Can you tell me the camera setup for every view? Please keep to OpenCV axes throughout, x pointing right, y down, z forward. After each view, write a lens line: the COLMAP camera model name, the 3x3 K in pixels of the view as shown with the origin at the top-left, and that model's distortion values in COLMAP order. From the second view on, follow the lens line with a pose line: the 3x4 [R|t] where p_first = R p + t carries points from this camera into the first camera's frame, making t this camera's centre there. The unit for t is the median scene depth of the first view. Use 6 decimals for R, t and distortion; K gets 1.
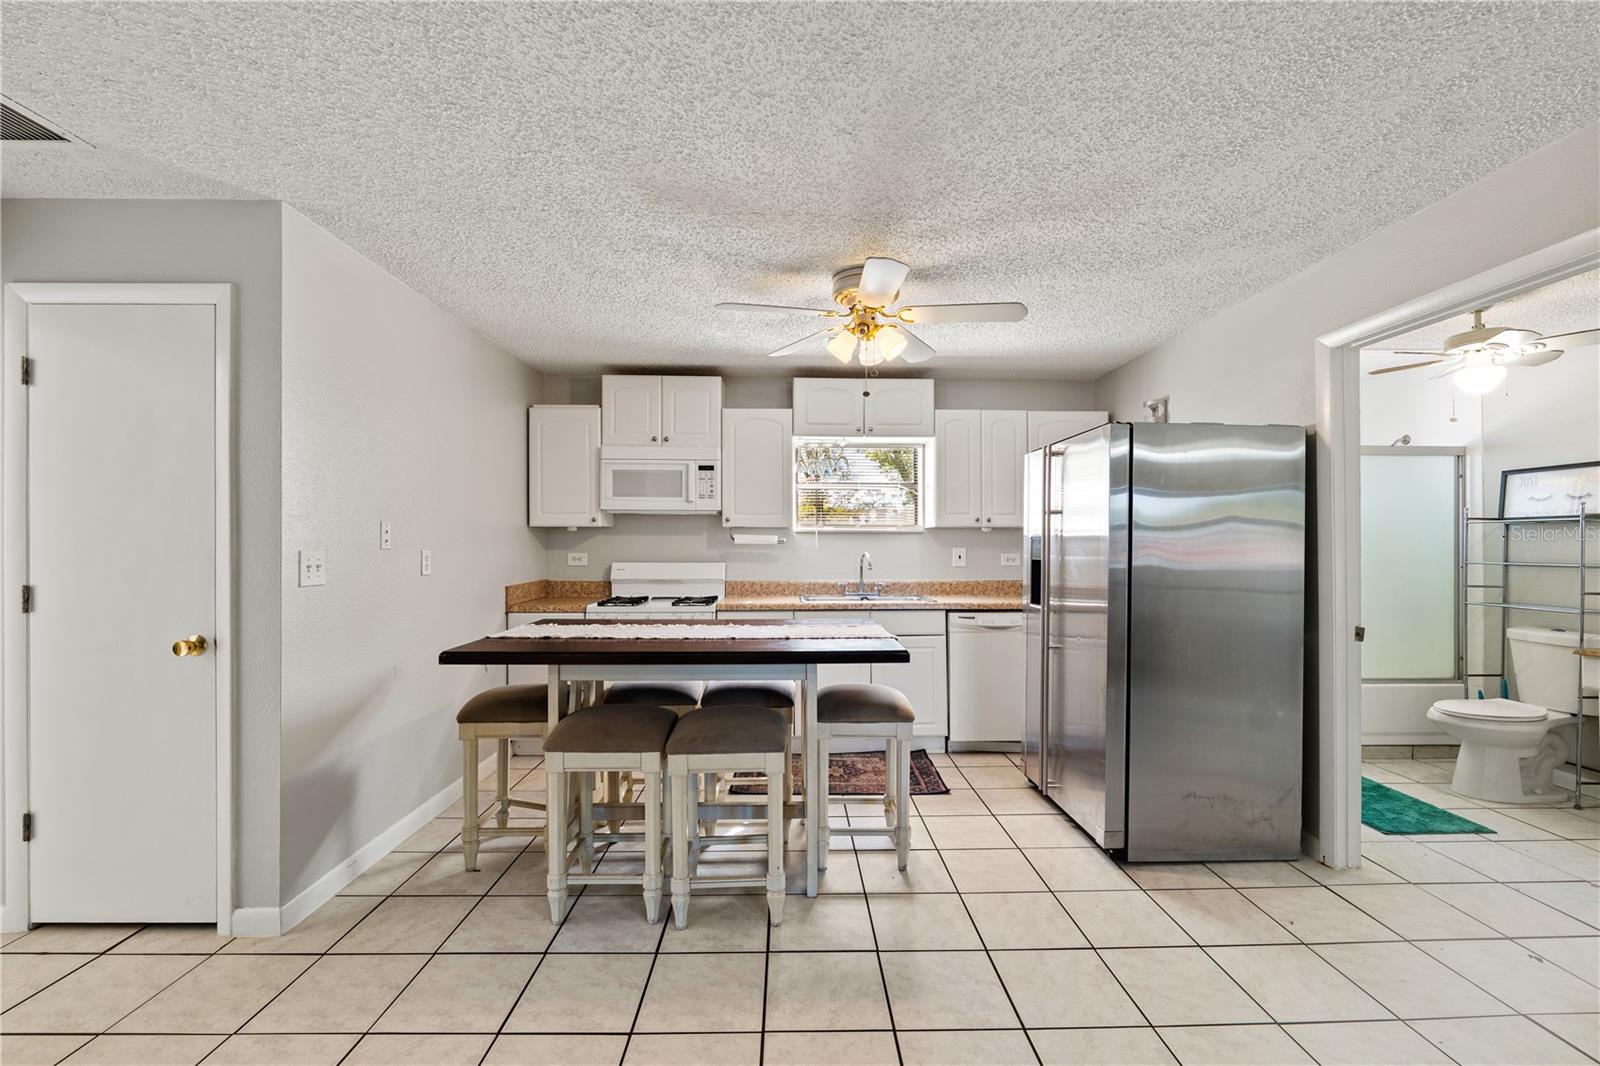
lens RADIAL K [[677.8, 0, 775.6], [0, 677.8, 538.4], [0, 0, 1]] dist [-0.019188, 0.000563]
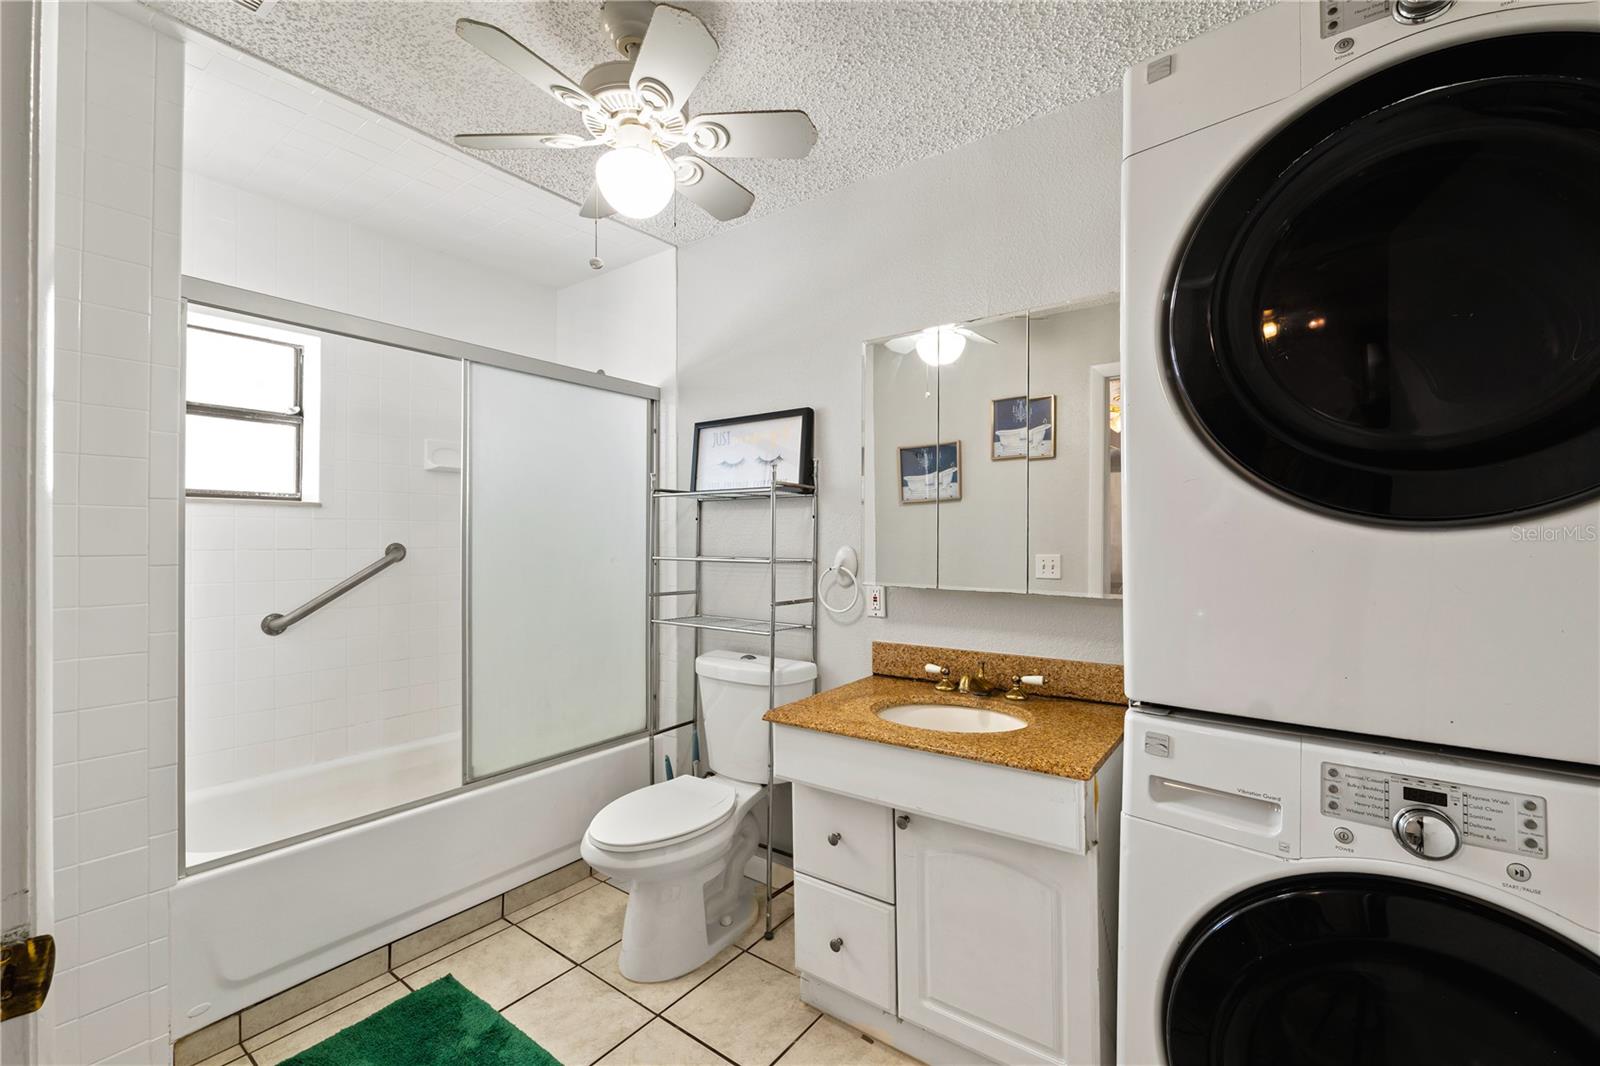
lens RADIAL K [[677.8, 0, 775.6], [0, 677.8, 538.4], [0, 0, 1]] dist [-0.019188, 0.000563]
pose [[0.628161, -0.003529, 0.778075, 0.669096], [-0.004802, 0.999953, 0.008412, 0.012204], [-0.778068, -0.009021, 0.628115, 0.548614]]
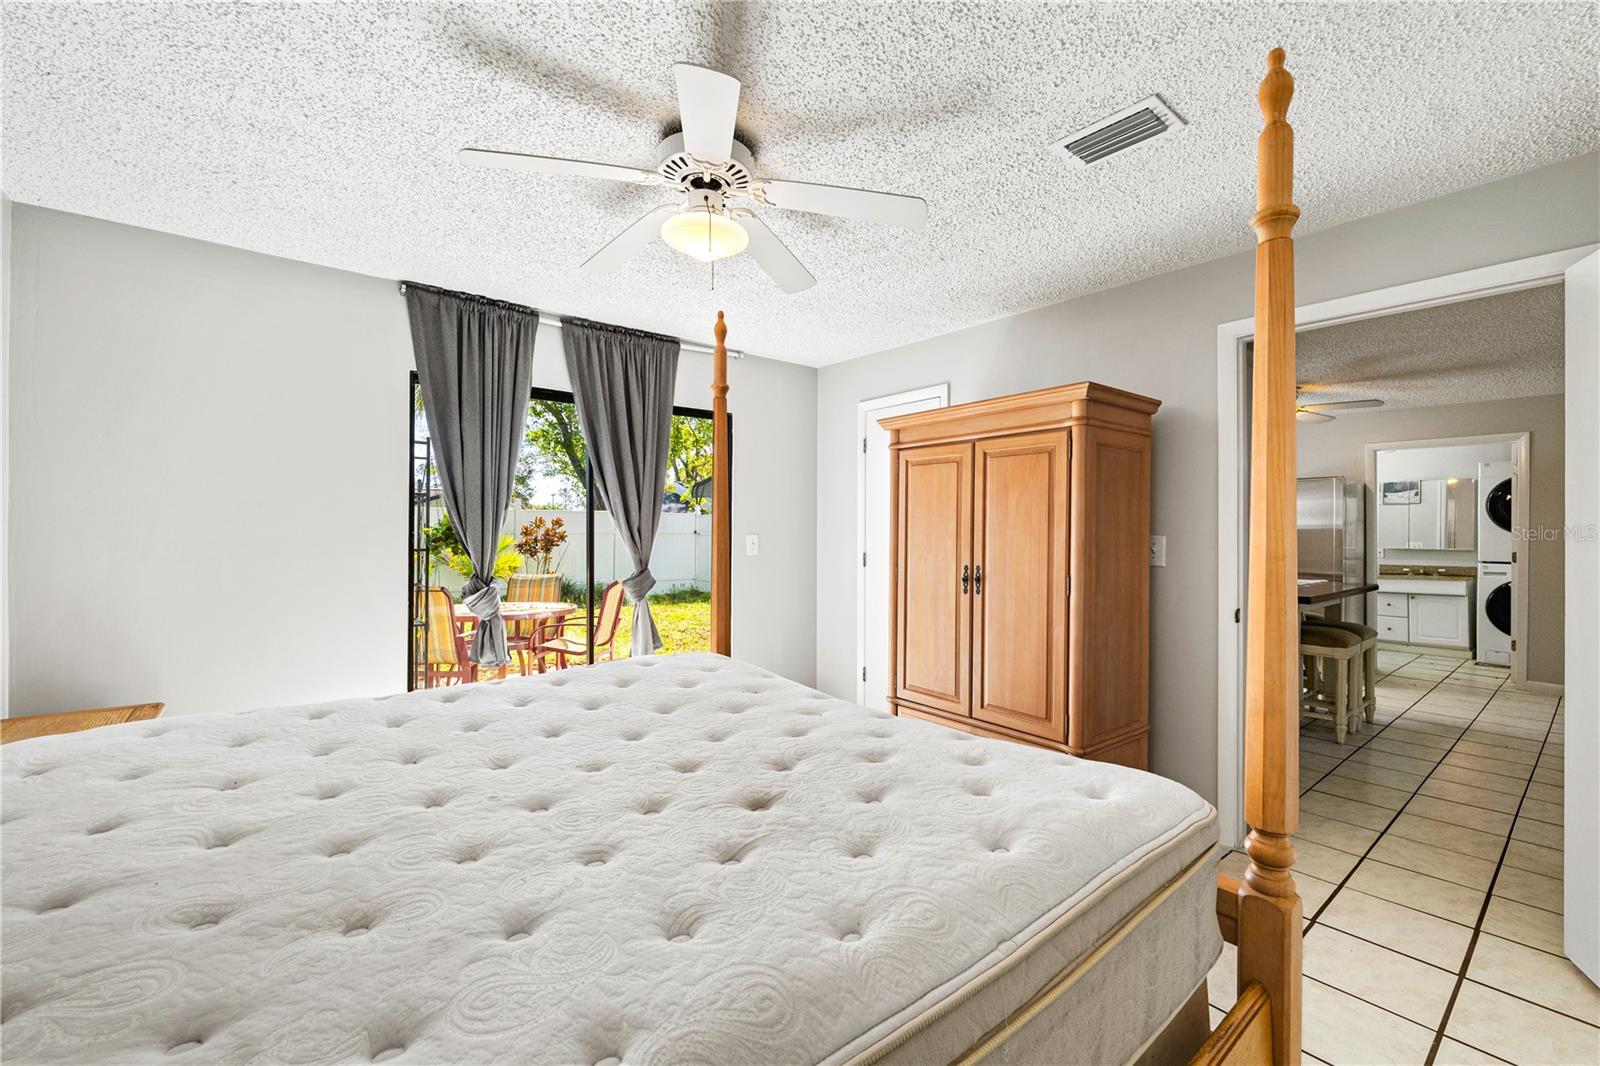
lens RADIAL K [[677.8, 0, 775.6], [0, 677.8, 538.4], [0, 0, 1]] dist [-0.019188, 0.000563]
pose [[0.803922, -0.008546, 0.594673, -1.824157], [-0.001127, 0.999873, 0.015894, -0.007790], [-0.594734, -0.013448, 0.803810, 0.277650]]
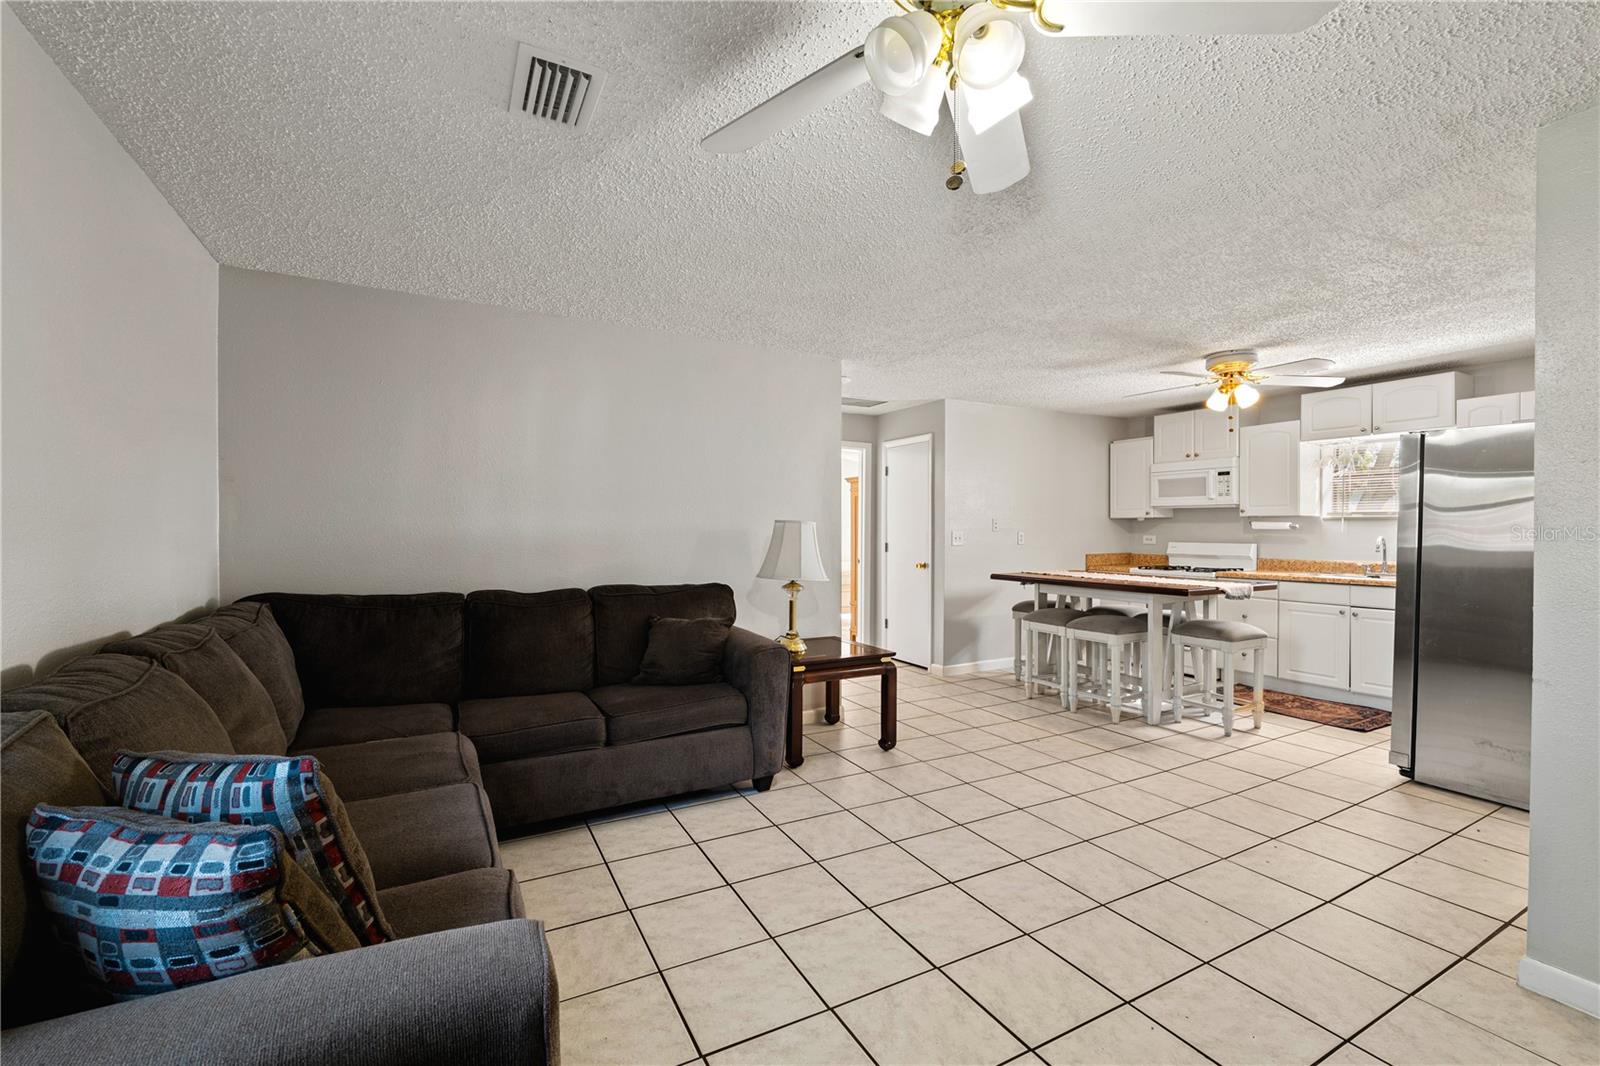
lens RADIAL K [[677.8, 0, 775.6], [0, 677.8, 538.4], [0, 0, 1]] dist [-0.019188, 0.000563]
pose [[0.437009, 0.012415, -0.899371, 0.852750], [0.005910, 0.999844, 0.016674, -0.001750], [0.899438, -0.012602, 0.436868, -0.475124]]
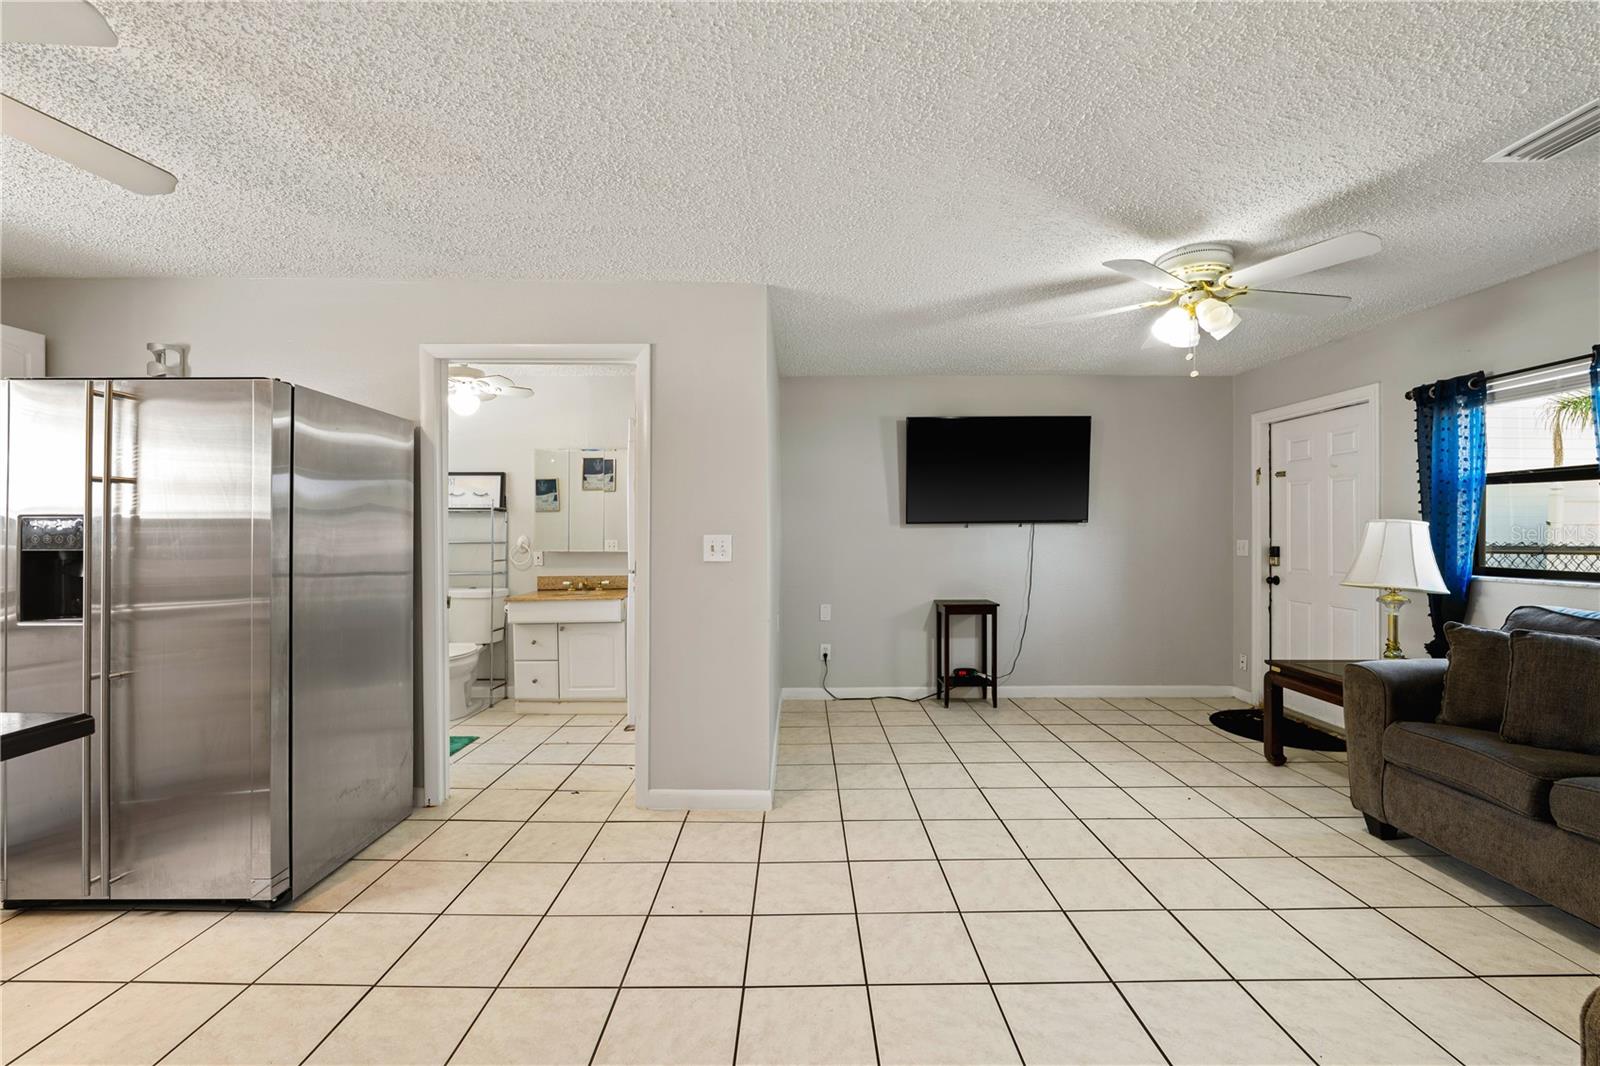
lens RADIAL K [[651.9, 0, 825.6], [0, 651.9, 526.9], [0, 0, 1]] dist [0.001777, 0.000281]
pose [[-0.015969, 0.003175, 0.999867, -0.240391], [-0.010186, 0.999943, -0.003338, 0.003528], [-0.999821, -0.010237, -0.015936, 0.260977]]
